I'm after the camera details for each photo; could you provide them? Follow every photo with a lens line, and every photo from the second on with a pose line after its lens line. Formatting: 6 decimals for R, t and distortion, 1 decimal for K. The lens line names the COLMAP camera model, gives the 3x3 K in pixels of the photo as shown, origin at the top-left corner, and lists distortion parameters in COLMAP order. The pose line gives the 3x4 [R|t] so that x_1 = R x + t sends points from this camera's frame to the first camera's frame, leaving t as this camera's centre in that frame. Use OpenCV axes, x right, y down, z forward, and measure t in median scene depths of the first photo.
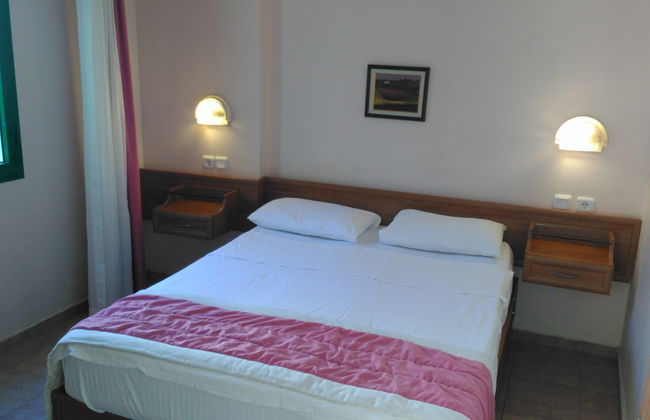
lens RADIAL K [[653.8, 0, 325.0], [0, 653.8, 210.0], [0, 0, 1]] dist [0.095219, -0.014472]
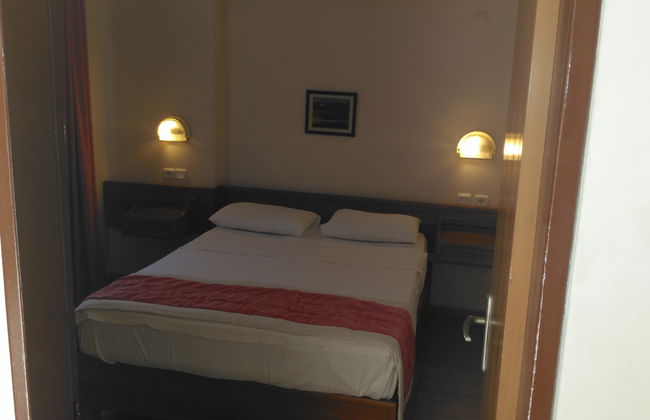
lens RADIAL K [[653.8, 0, 325.0], [0, 653.8, 210.0], [0, 0, 1]] dist [0.095219, -0.014472]
pose [[0.993059, -0.020842, 0.115754, -0.049712], [0.024801, 0.999152, -0.032871, 0.042982], [-0.114971, 0.035514, 0.992734, -0.211860]]
